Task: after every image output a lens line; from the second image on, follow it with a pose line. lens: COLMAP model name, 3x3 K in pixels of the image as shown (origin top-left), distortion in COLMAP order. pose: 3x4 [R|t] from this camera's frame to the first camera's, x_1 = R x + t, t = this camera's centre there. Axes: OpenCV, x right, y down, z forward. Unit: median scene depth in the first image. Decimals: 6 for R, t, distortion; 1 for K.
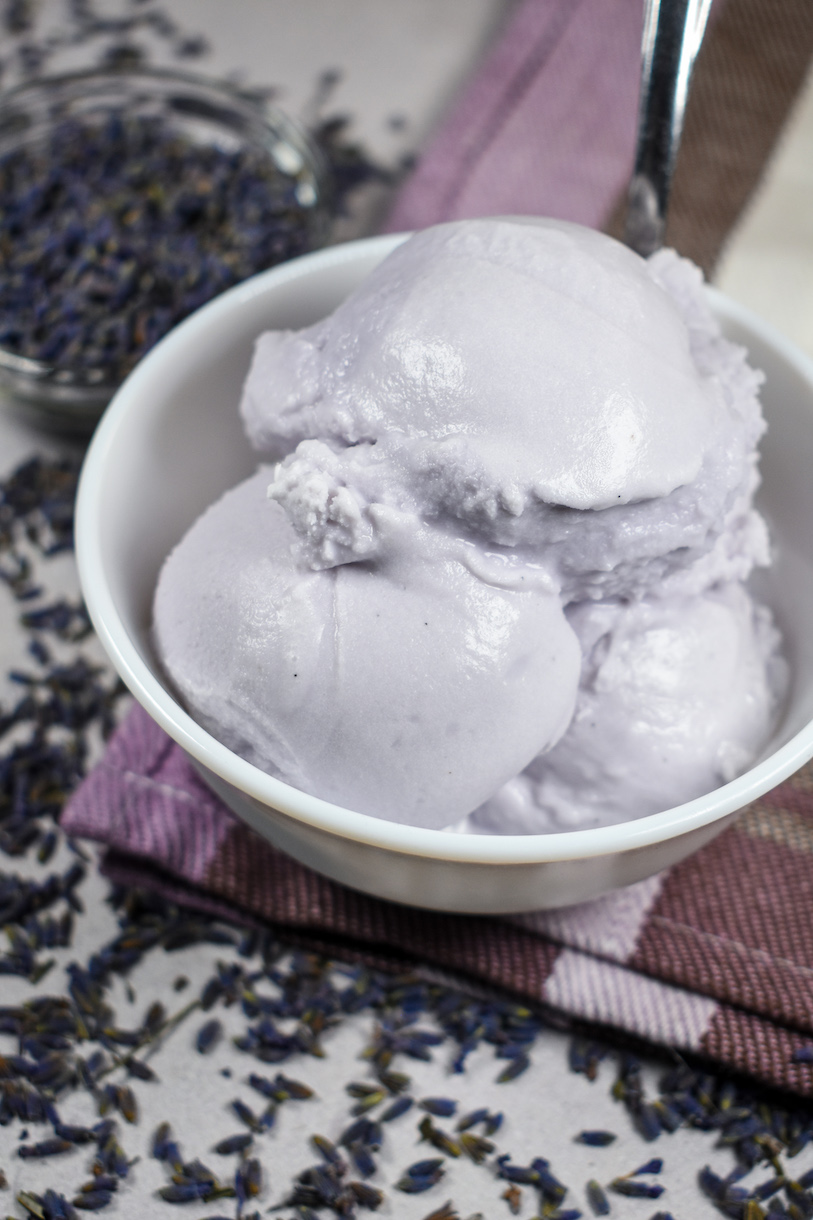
lens RADIAL K [[2092.3, 0, 342.6], [0, 2092.3, 615.7], [0, 0, 1]] dist [-0.029652, 0.000000]
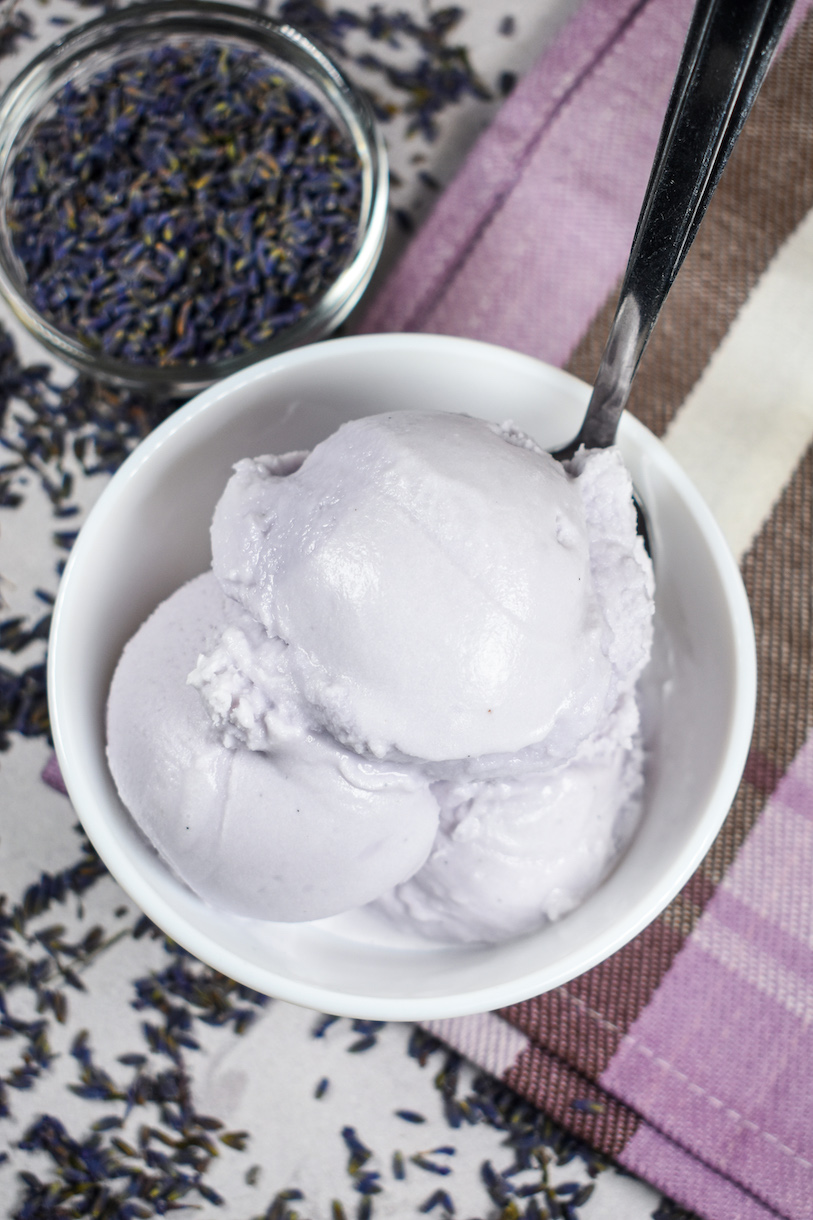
lens RADIAL K [[2092.3, 0, 341.8], [0, 2092.3, 585.4], [0, 0, 1]] dist [-0.029652, 0.000000]
pose [[0.976956, 0.192498, -0.092205, 0.136413], [-0.145708, 0.917161, 0.370923, -0.513303], [0.155969, -0.348940, 0.924075, -0.064246]]
